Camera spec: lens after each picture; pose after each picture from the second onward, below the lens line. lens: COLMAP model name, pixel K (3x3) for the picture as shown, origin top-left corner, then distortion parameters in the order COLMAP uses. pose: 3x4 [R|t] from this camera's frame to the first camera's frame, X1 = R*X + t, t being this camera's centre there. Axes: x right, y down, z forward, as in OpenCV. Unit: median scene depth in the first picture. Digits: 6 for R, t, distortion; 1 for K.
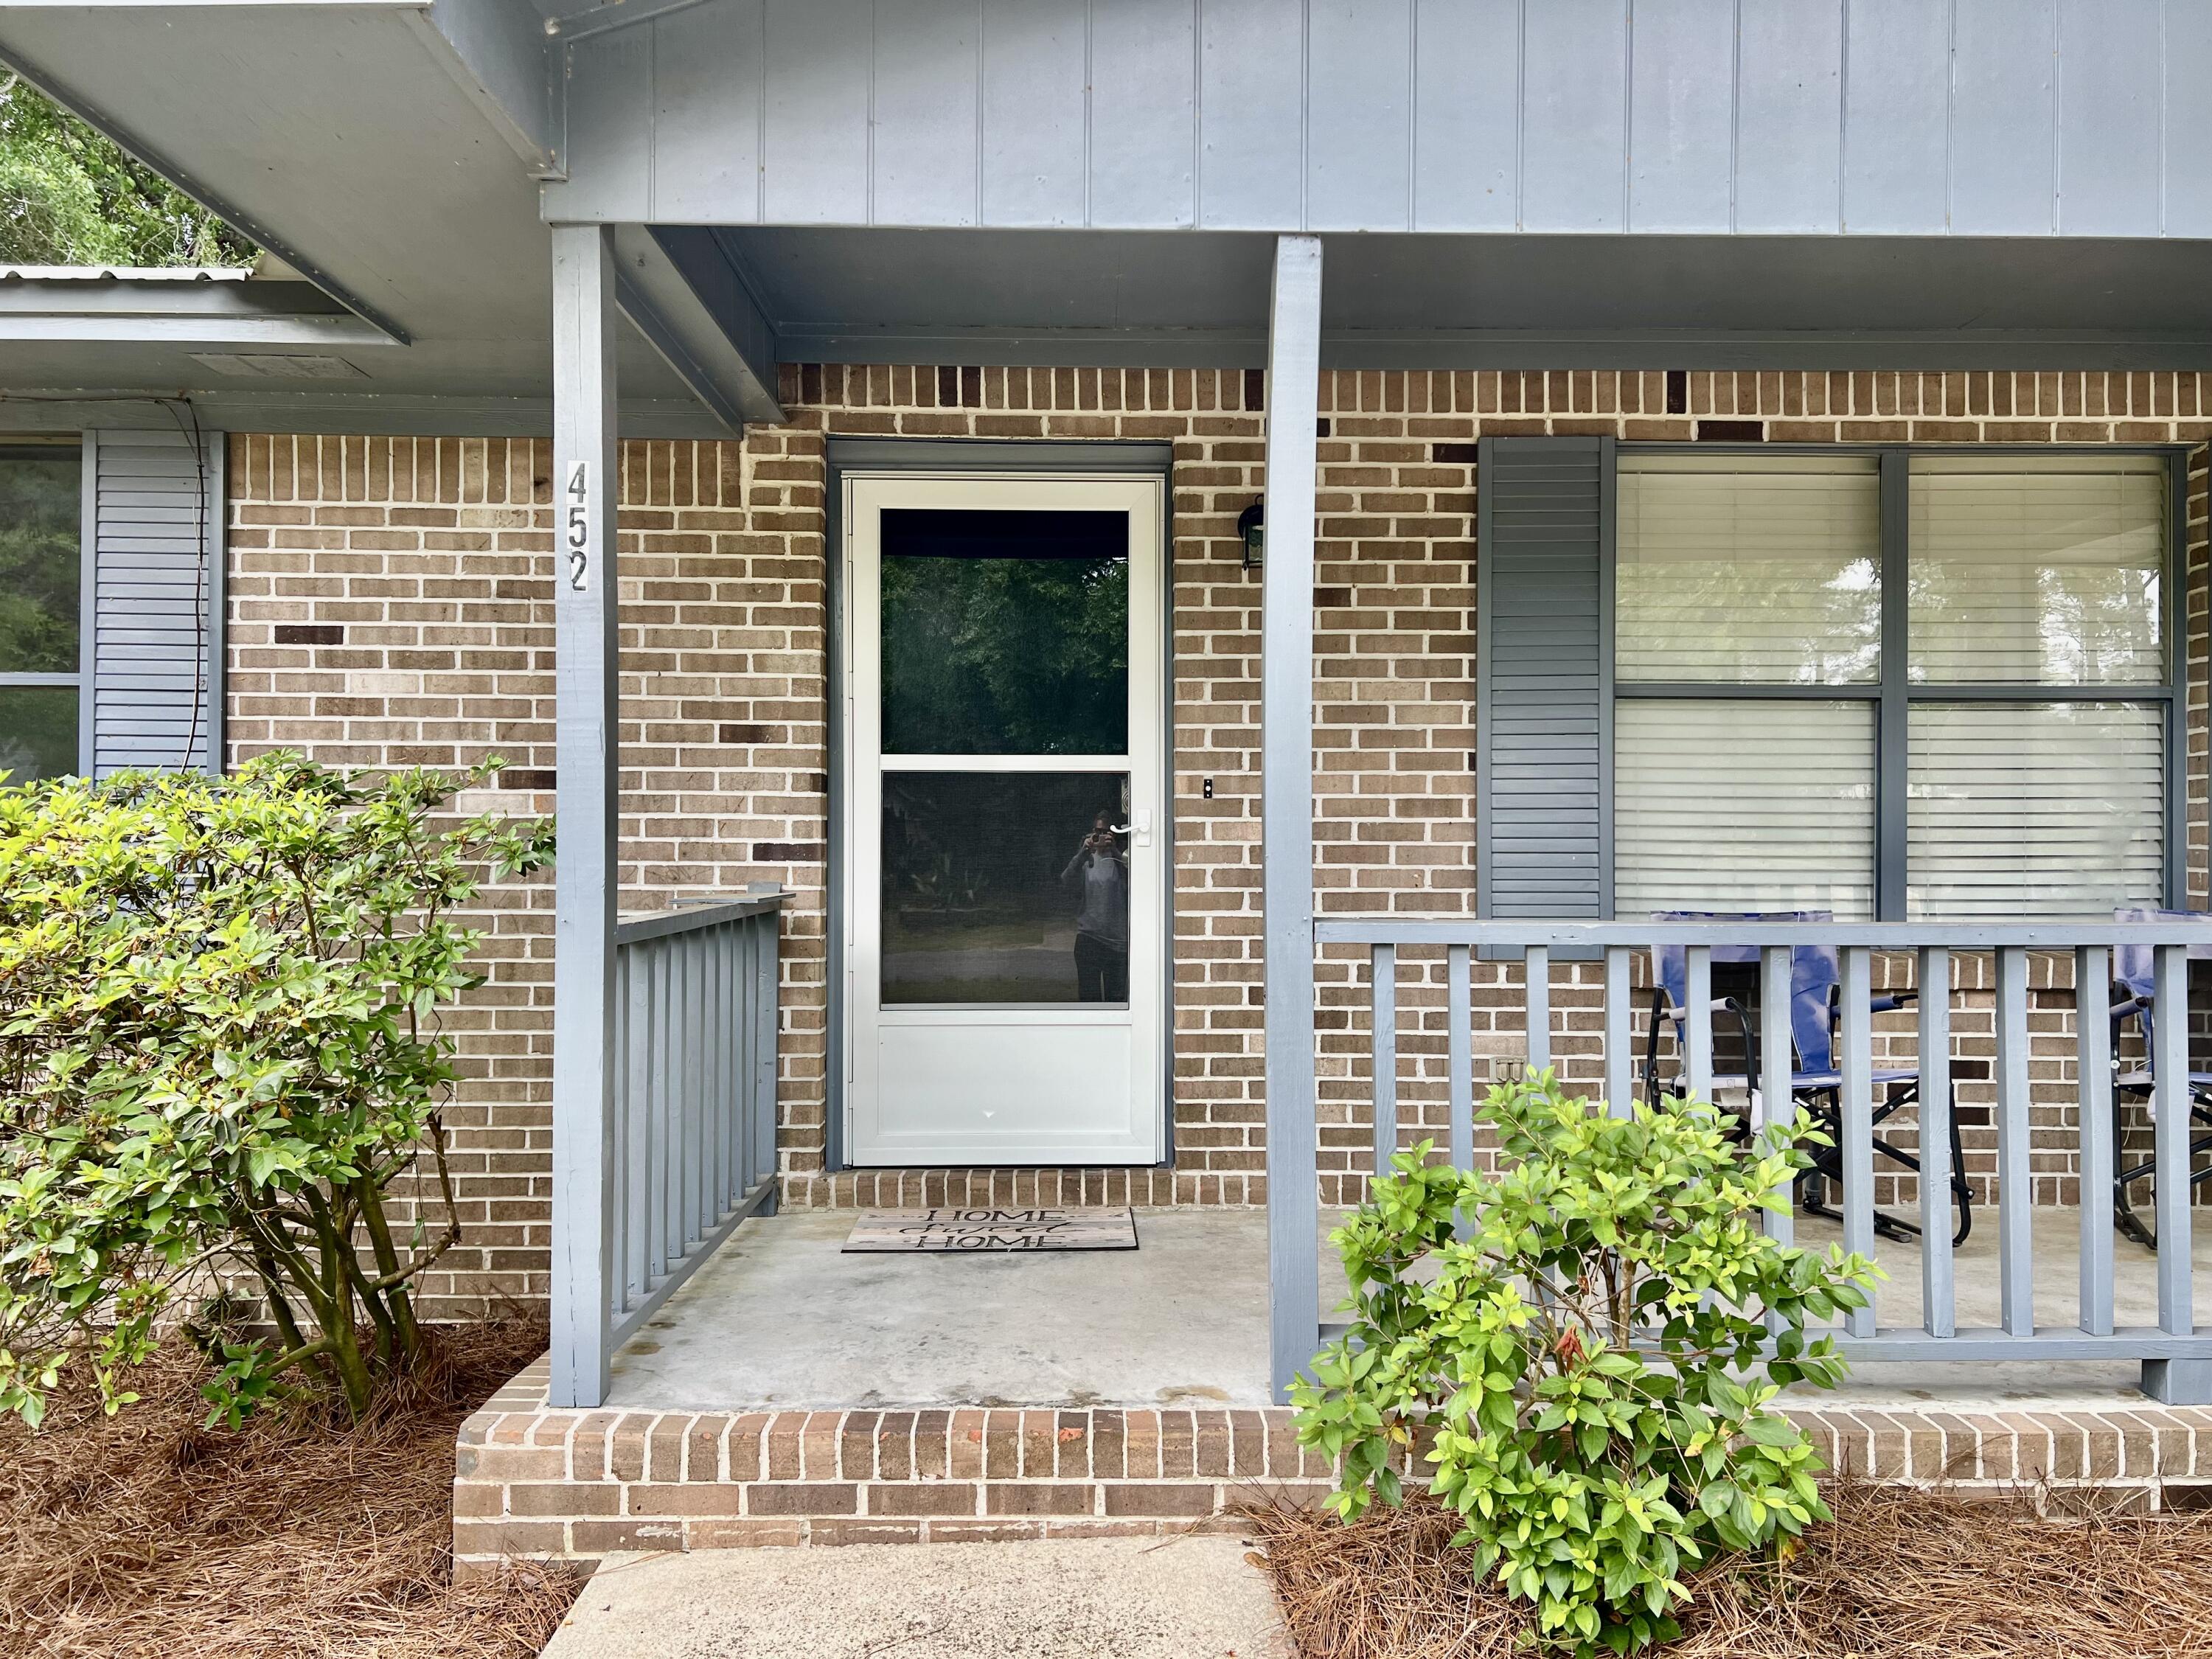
lens RADIAL K [[1659.3, 0, 1120.0], [0, 1659.3, 850.9], [0, 0, 1]] dist [0.044353, -0.010466]
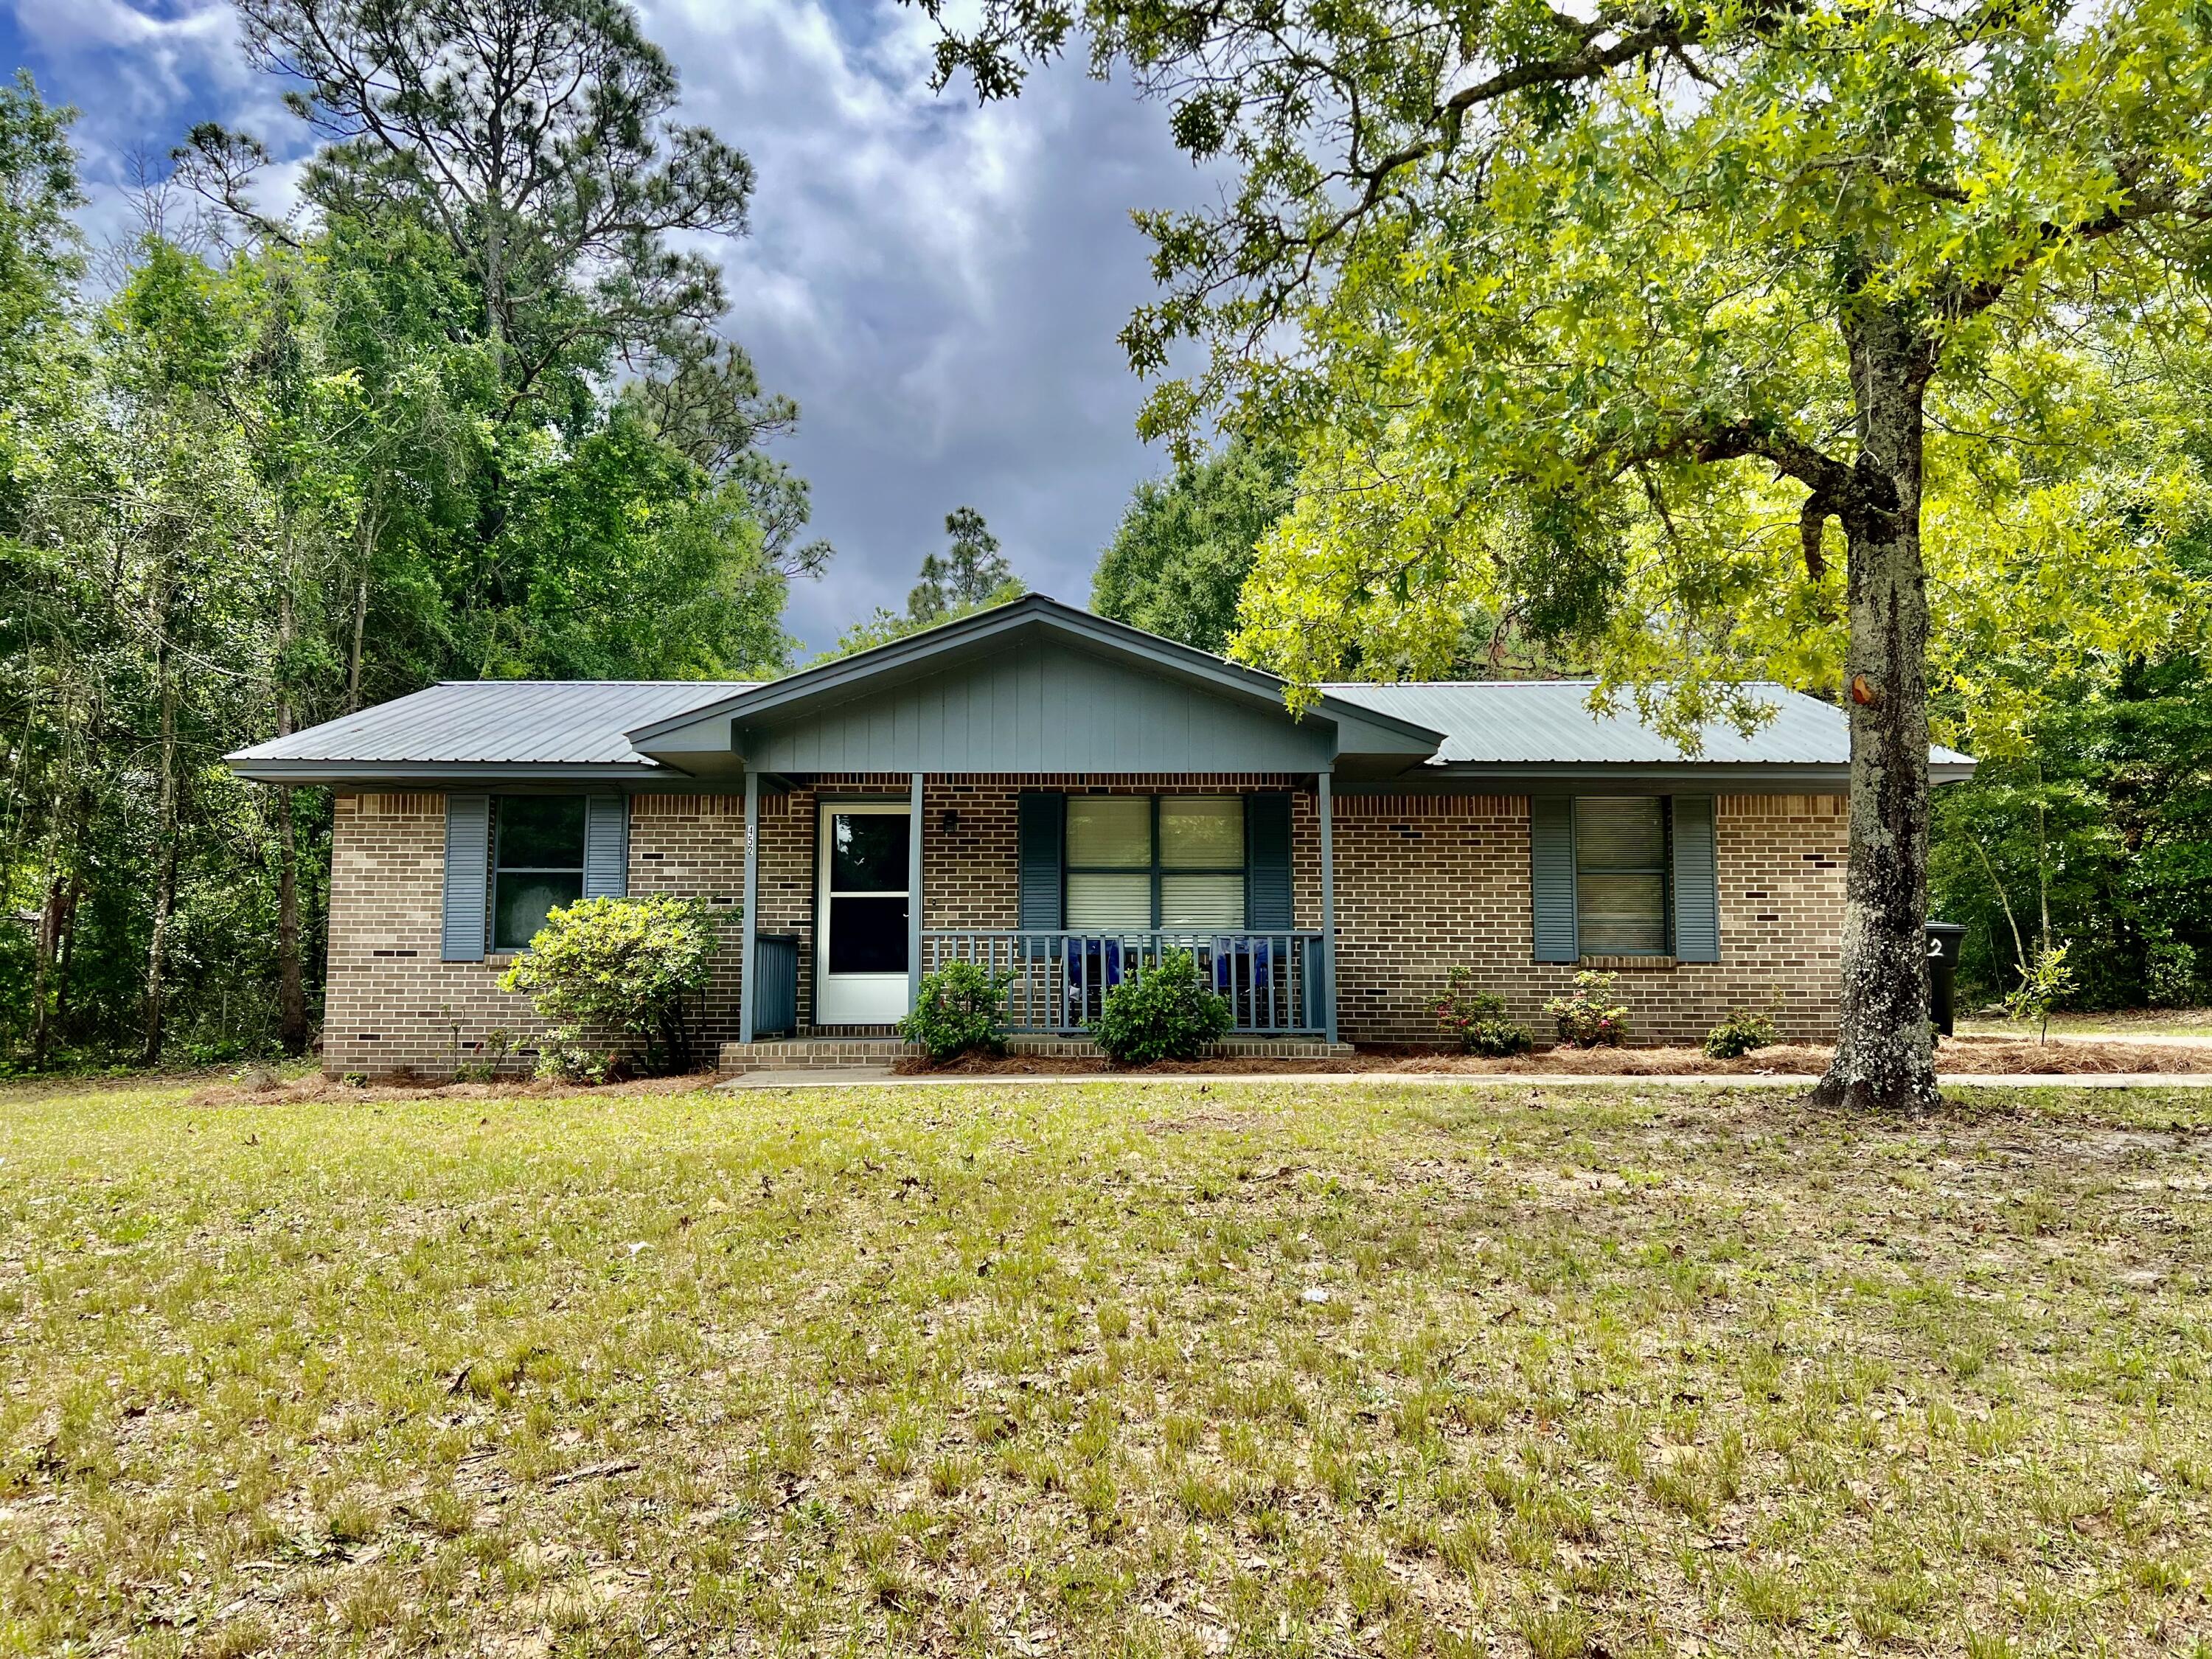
lens RADIAL K [[1659.3, 0, 1107.9], [0, 1659.3, 812.9], [0, 0, 1]] dist [0.044353, -0.010466]
pose [[0.999115, -0.008425, -0.041198, 0.513255], [0.004728, 0.996019, -0.089011, 0.075069], [0.041784, 0.088737, 0.995178, -2.128522]]
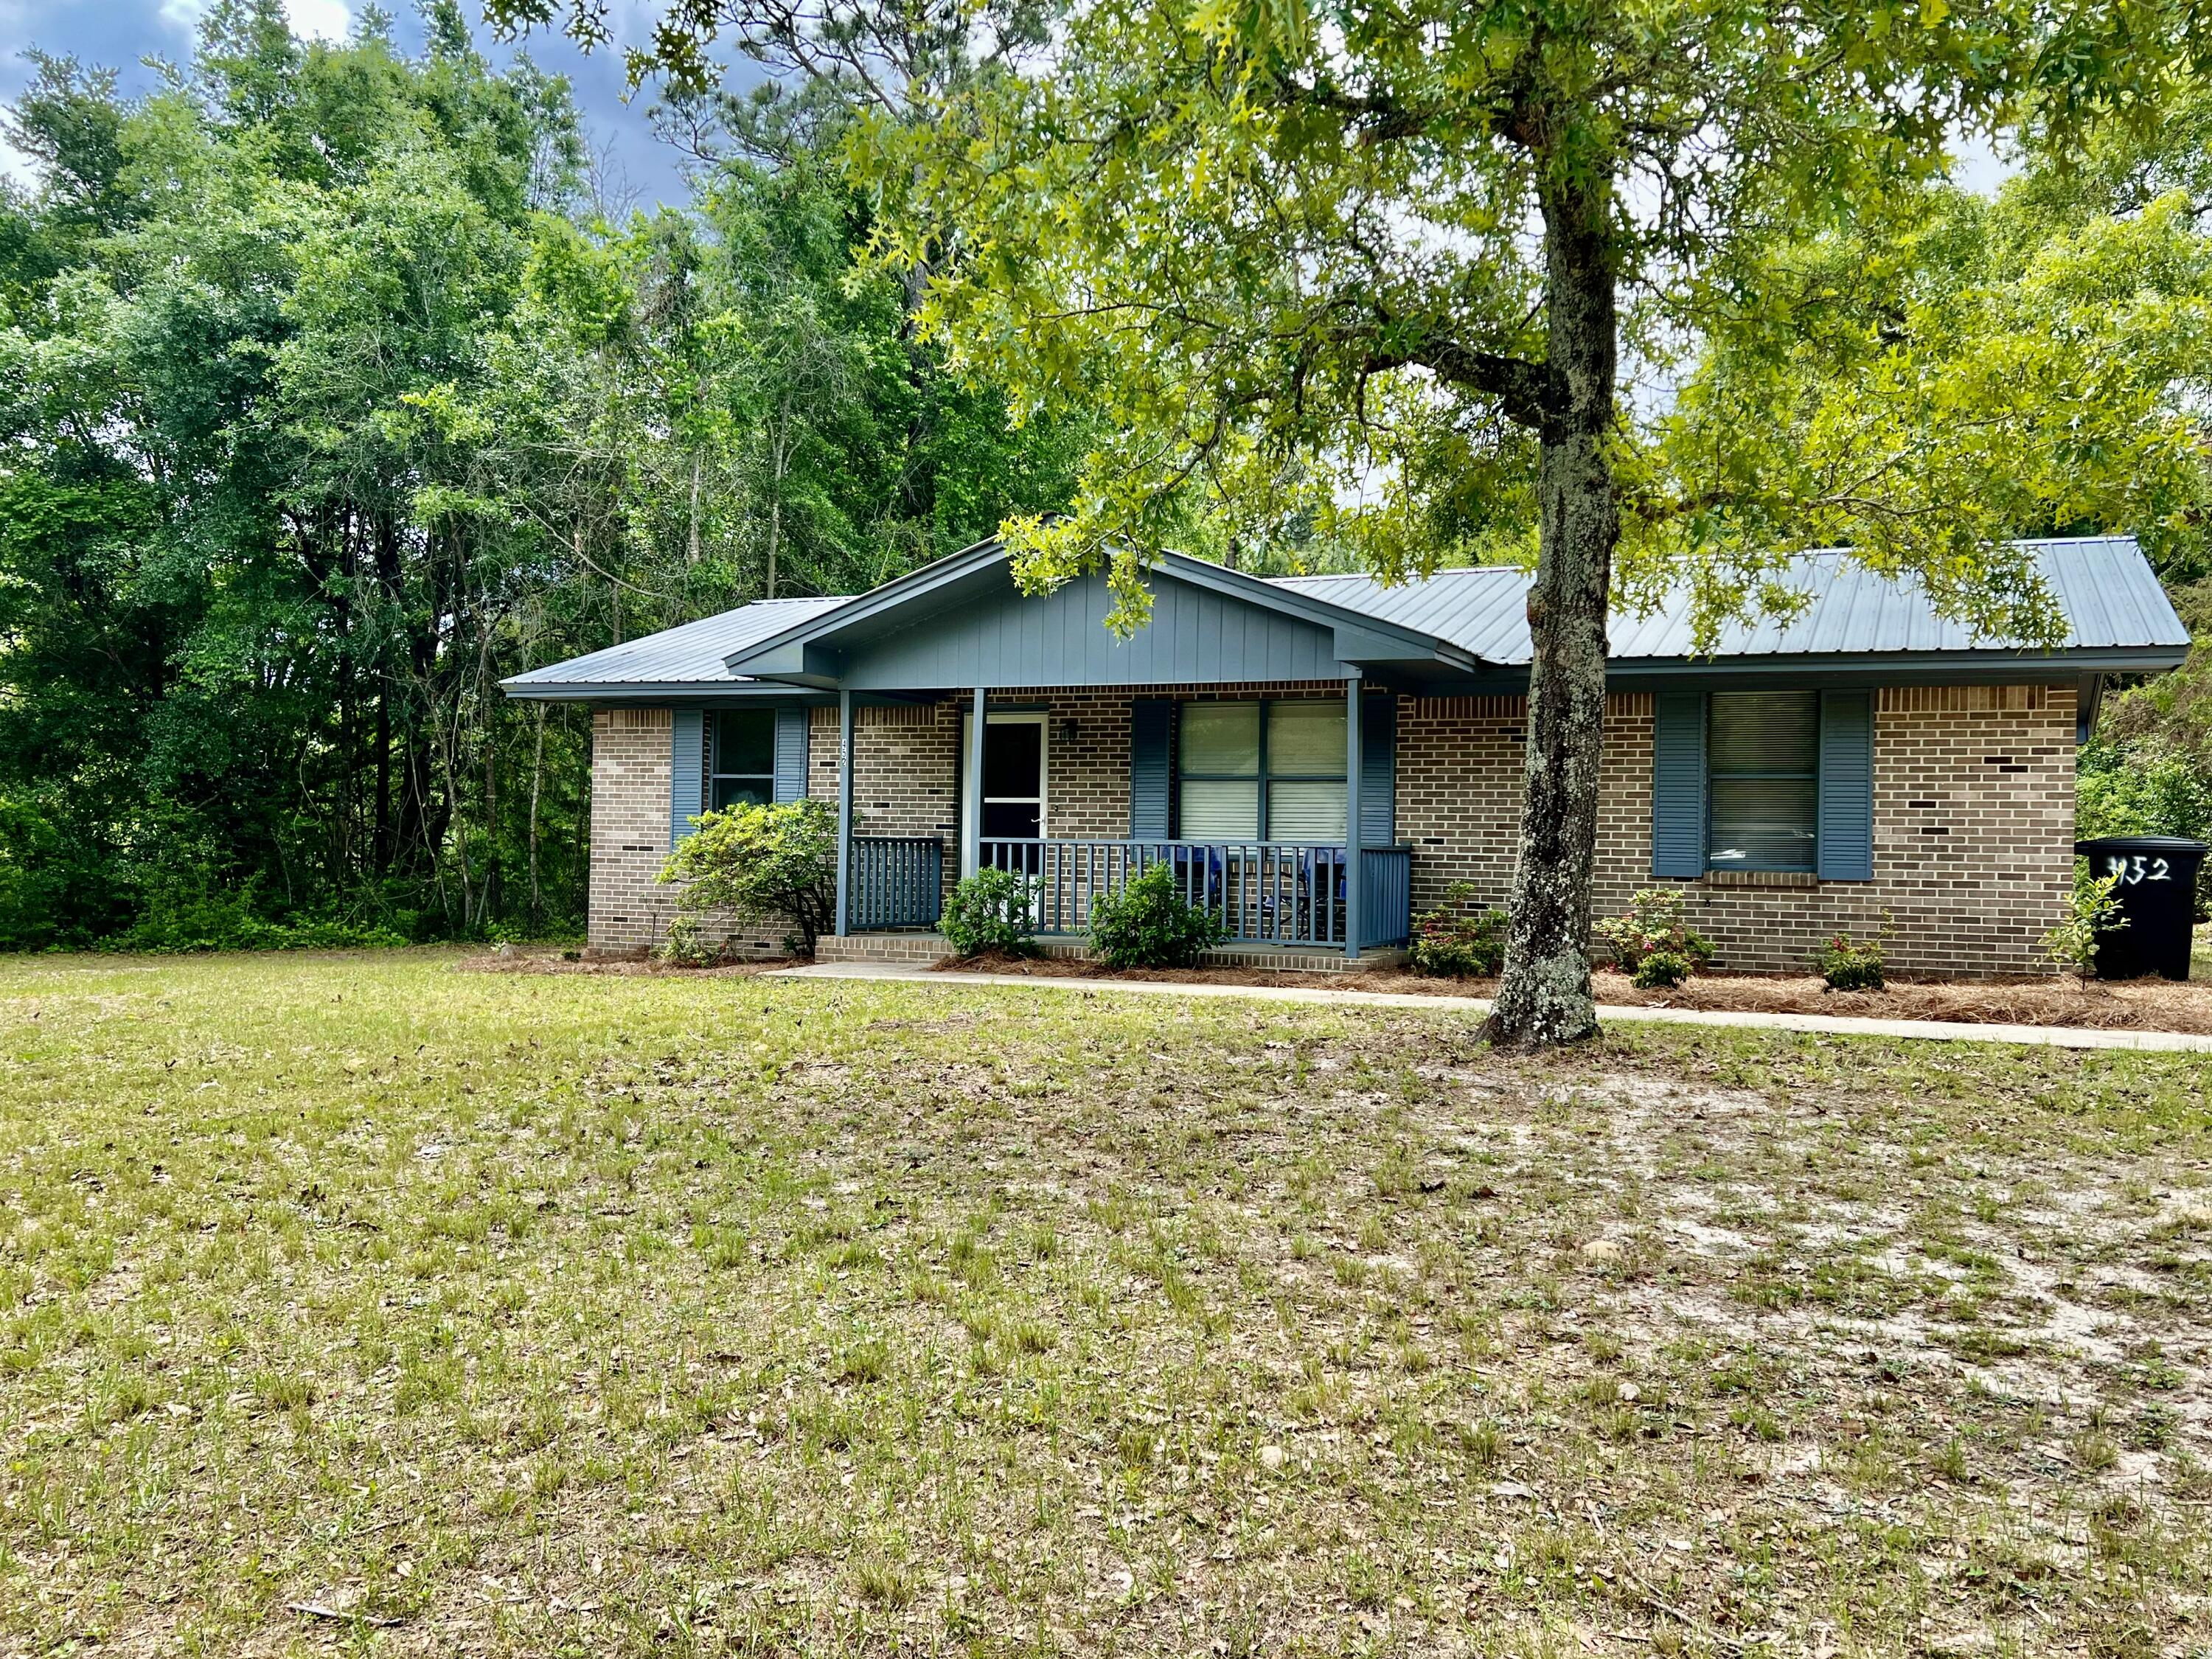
lens RADIAL K [[1794.6, 0, 1108.2], [0, 1794.6, 827.8], [0, 0, 1]] dist [0.053776, -0.003079]
pose [[0.907429, 0.004705, -0.420179, 1.605565], [-0.009787, 0.999903, -0.009940, 0.035918], [0.420092, 0.013133, 0.907387, -2.146496]]
